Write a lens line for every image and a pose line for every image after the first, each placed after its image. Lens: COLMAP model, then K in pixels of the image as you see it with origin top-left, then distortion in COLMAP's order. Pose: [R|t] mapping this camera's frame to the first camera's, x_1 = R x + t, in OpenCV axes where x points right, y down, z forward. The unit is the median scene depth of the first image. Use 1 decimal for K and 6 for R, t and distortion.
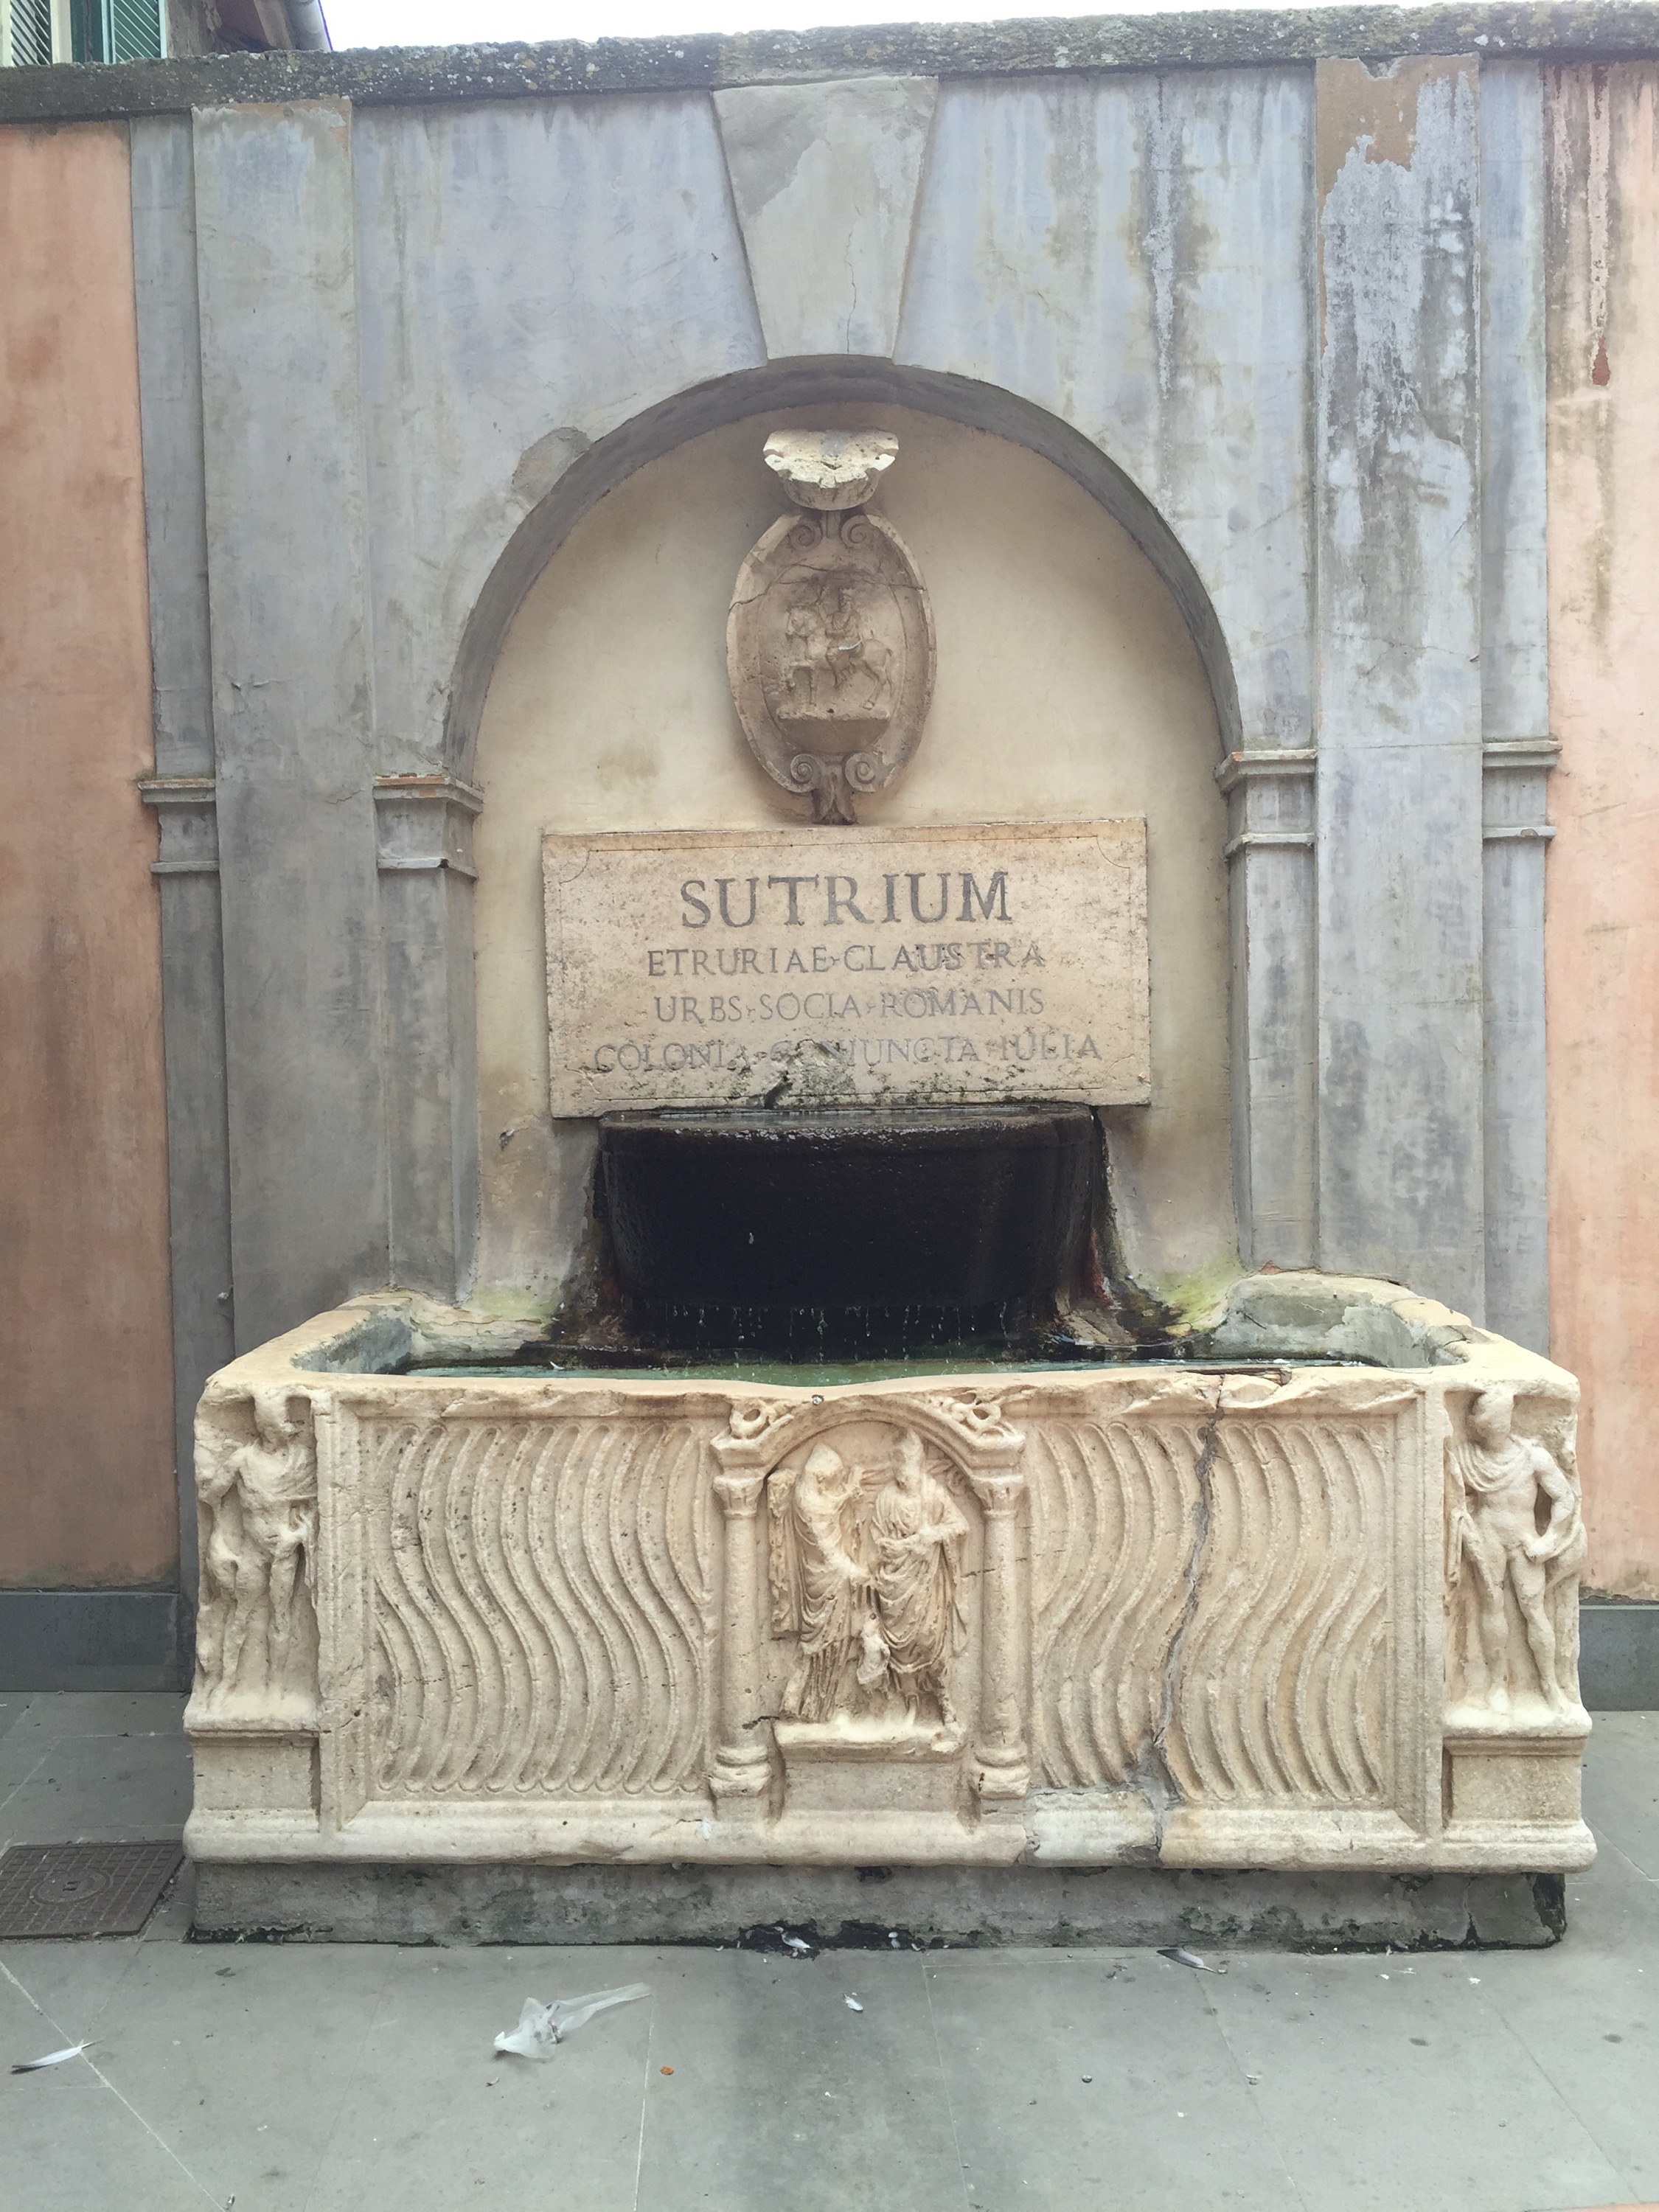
lens RADIAL K [[1856.4, 0, 825.8], [0, 1856.4, 1105.2], [0, 0, 1]] dist [0.042894, -0.000562]
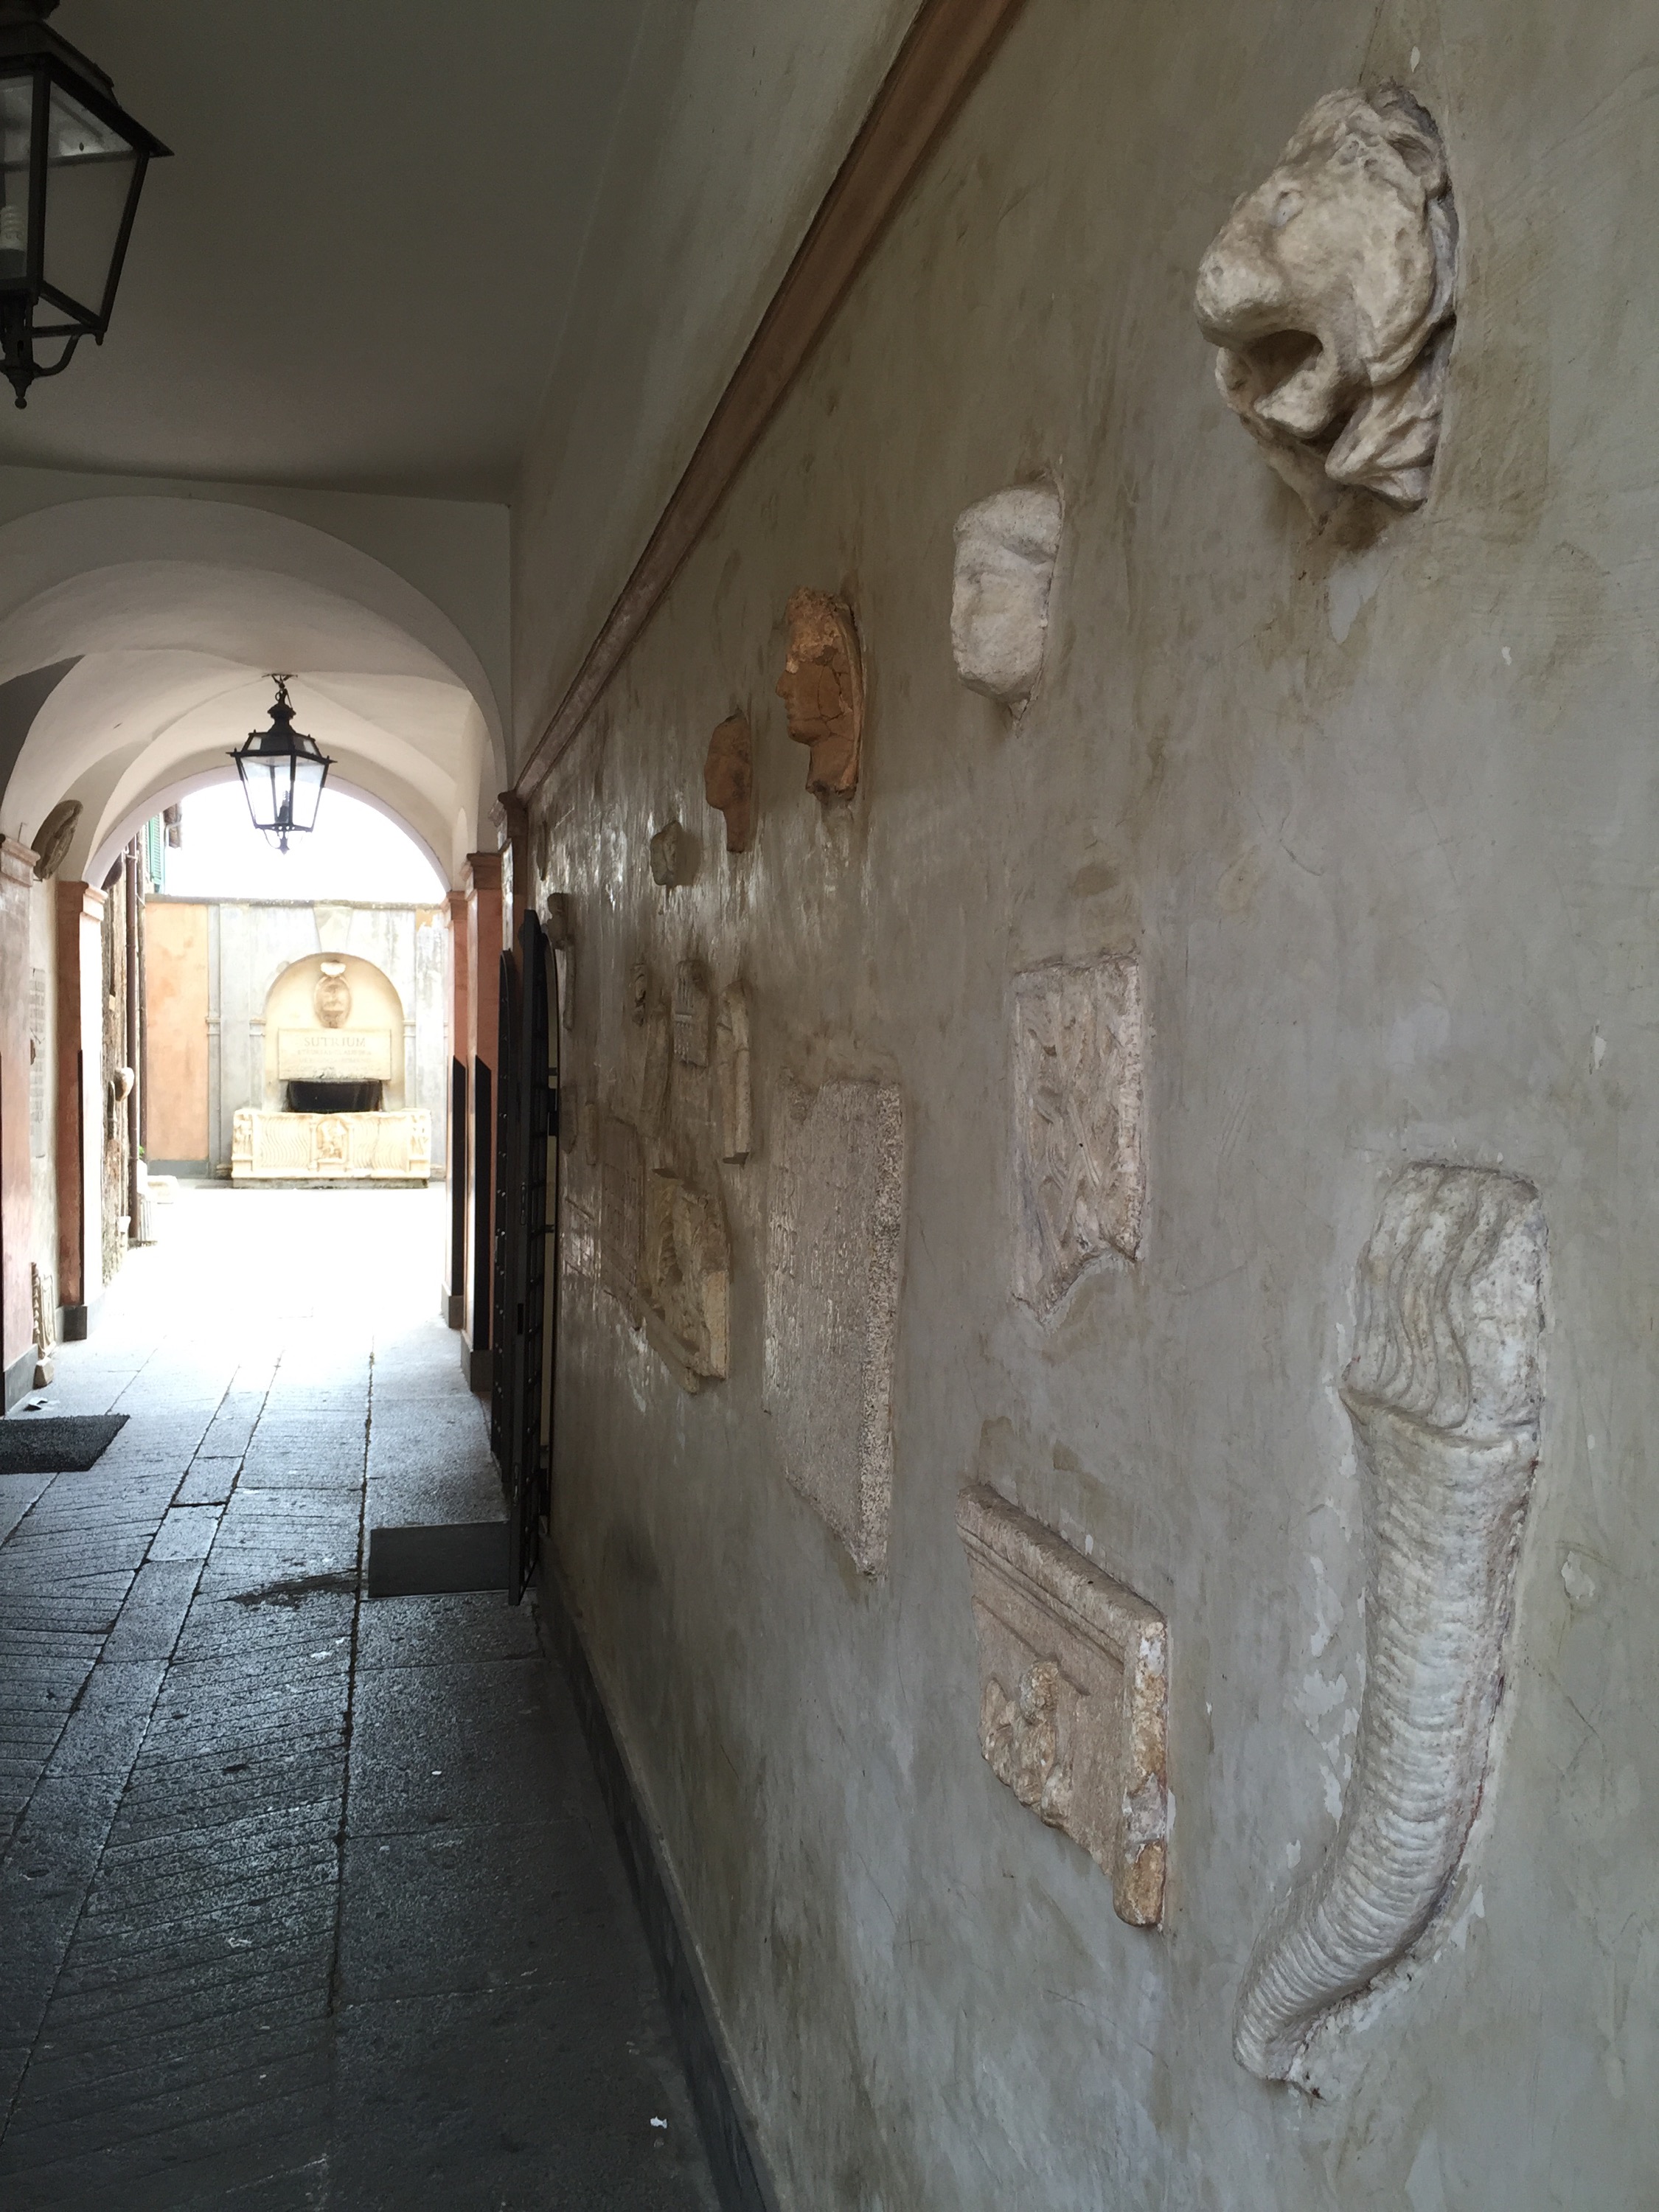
lens RADIAL K [[1856.4, 0, 834.2], [0, 1856.4, 1109.7], [0, 0, 1]] dist [0.042894, -0.000562]
pose [[0.974248, 0.020295, 0.224564, 0.234368], [-0.016489, 0.999687, -0.018812, 0.186034], [-0.224875, 0.014625, 0.974278, -5.113426]]
